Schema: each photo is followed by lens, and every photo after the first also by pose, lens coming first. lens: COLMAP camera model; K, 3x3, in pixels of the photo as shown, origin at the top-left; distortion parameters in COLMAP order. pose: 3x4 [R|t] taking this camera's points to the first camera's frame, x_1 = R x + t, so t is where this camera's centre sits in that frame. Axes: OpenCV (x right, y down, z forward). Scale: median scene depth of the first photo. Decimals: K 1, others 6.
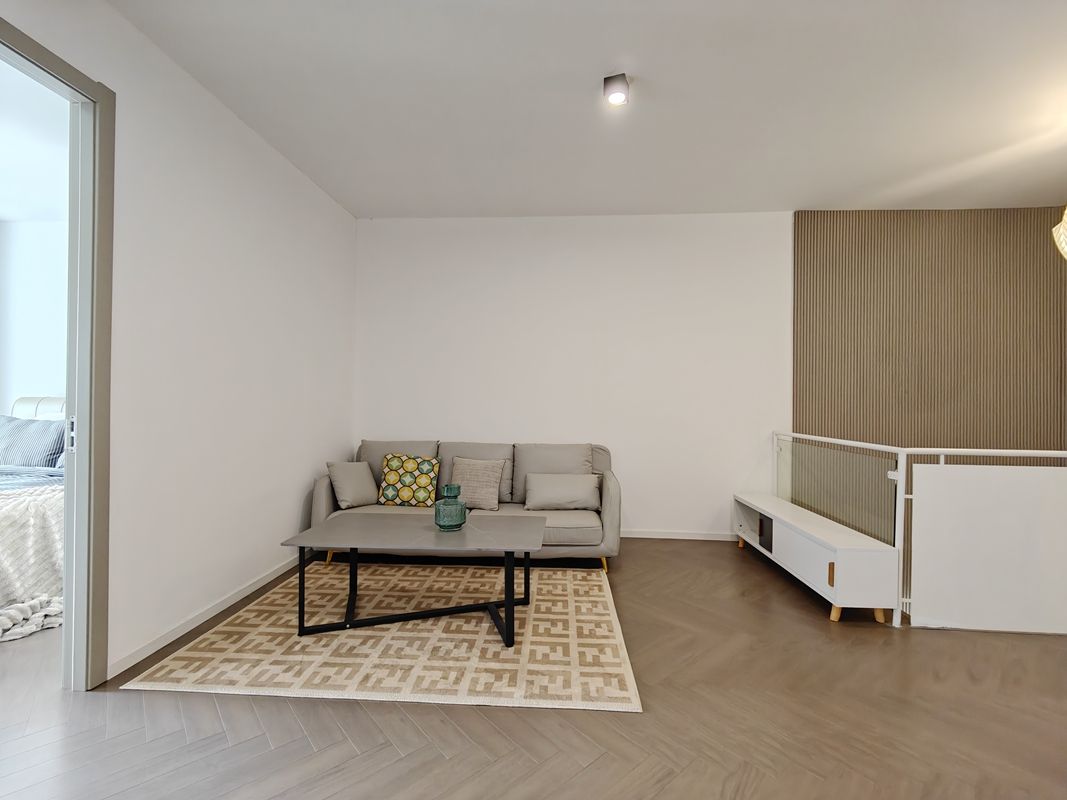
lens RADIAL K [[463.6, 0, 533.5], [0, 463.6, 400.0], [0, 0, 1]] dist [0.018890, -0.014556]
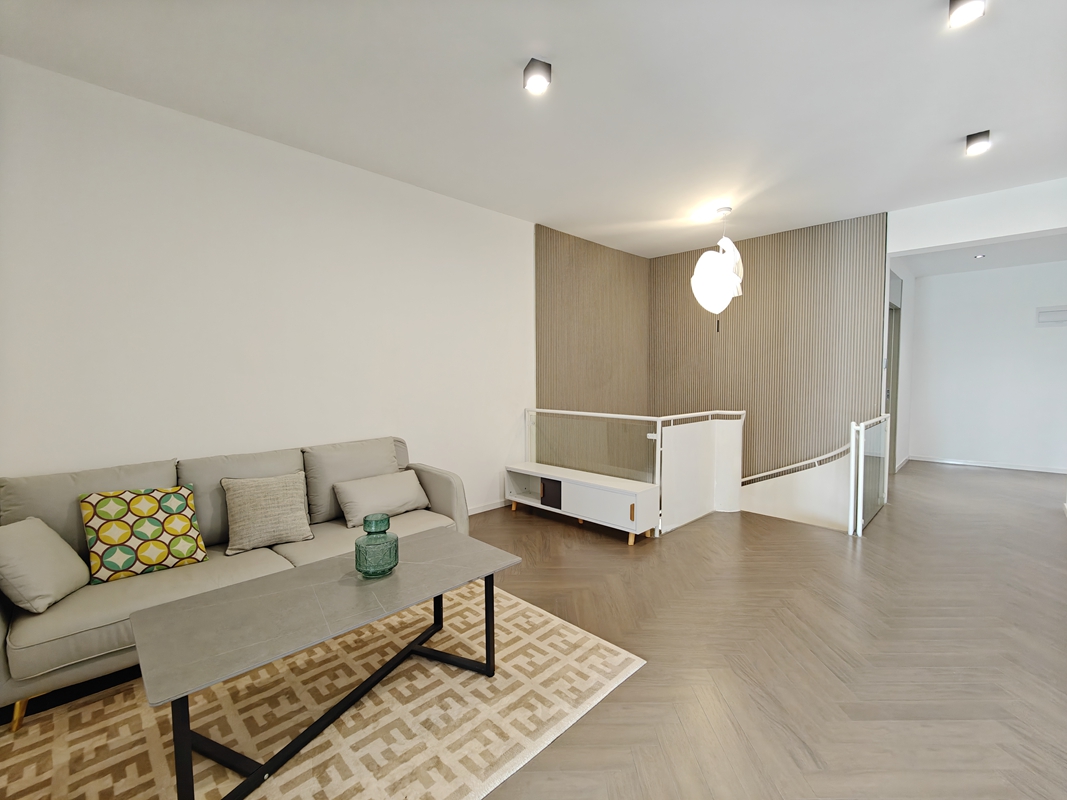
lens RADIAL K [[463.6, 0, 533.5], [0, 463.6, 400.0], [0, 0, 1]] dist [0.018890, -0.014556]
pose [[0.665557, -0.055573, 0.744275, -0.545274], [0.008605, 0.997729, 0.066802, -0.051734], [-0.746297, -0.038056, 0.664524, 0.308934]]
